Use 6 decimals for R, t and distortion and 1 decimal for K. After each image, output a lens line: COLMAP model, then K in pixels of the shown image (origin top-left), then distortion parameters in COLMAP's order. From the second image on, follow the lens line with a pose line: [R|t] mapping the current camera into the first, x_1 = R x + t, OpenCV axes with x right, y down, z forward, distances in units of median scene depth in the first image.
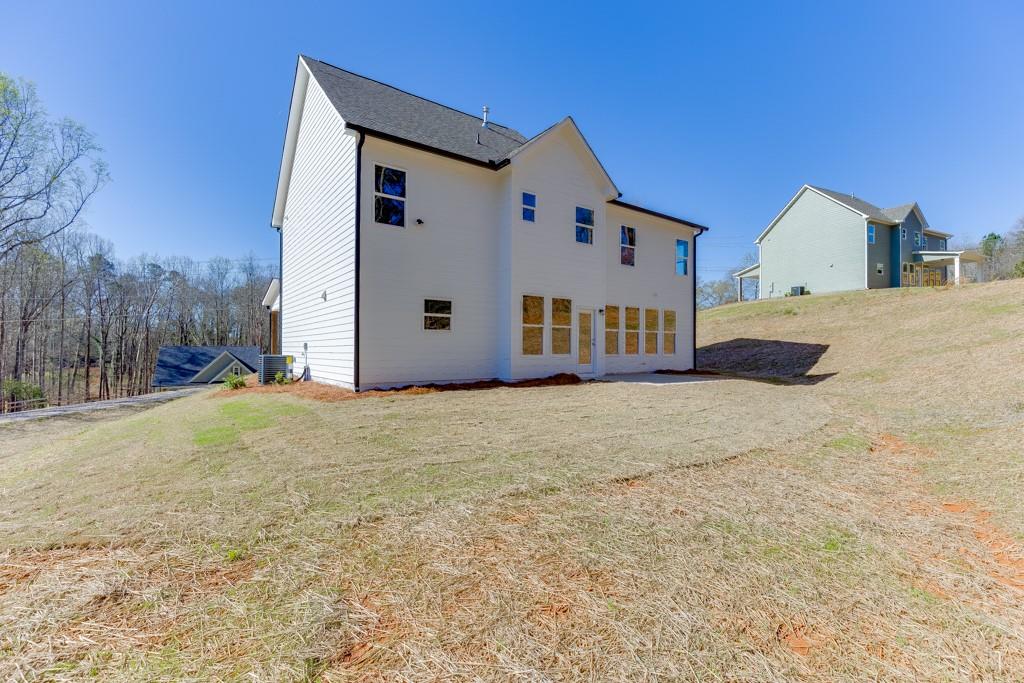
lens RADIAL K [[457.5, 0, 522.1], [0, 457.5, 344.9], [0, 0, 1]] dist [0.002201, 0.000144]
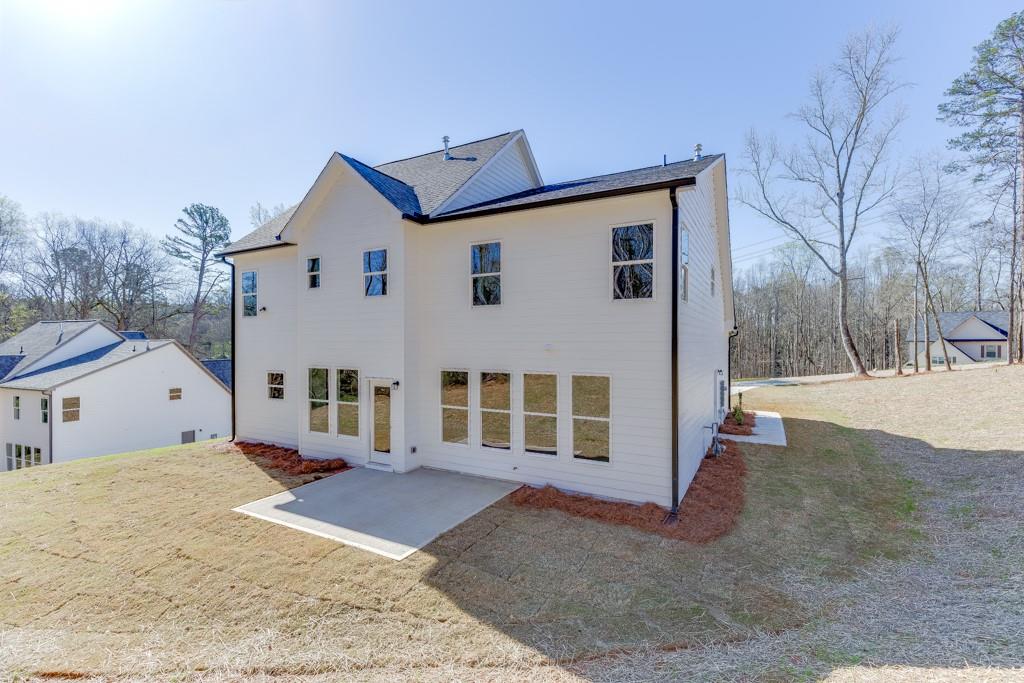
lens RADIAL K [[457.5, 0, 522.1], [0, 457.5, 344.9], [0, 0, 1]] dist [0.002201, 0.000144]
pose [[0.420425, -0.000020, -0.907327, 0.981847], [0.007427, 0.999967, 0.003420, -0.146123], [0.907297, -0.008176, 0.420411, 0.936468]]
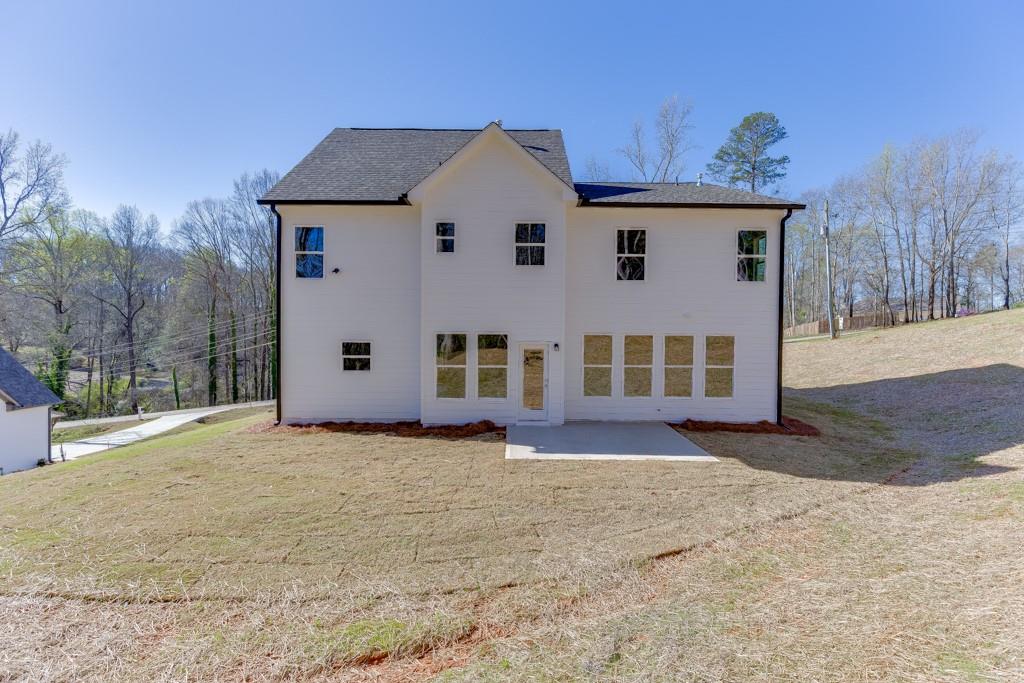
lens RADIAL K [[457.5, 0, 522.1], [0, 457.5, 344.9], [0, 0, 1]] dist [0.002201, 0.000144]
pose [[0.800223, 0.012137, -0.599579, 0.653848], [-0.000610, 0.999811, 0.019425, -0.097802], [0.599702, -0.015179, 0.800080, 0.335246]]
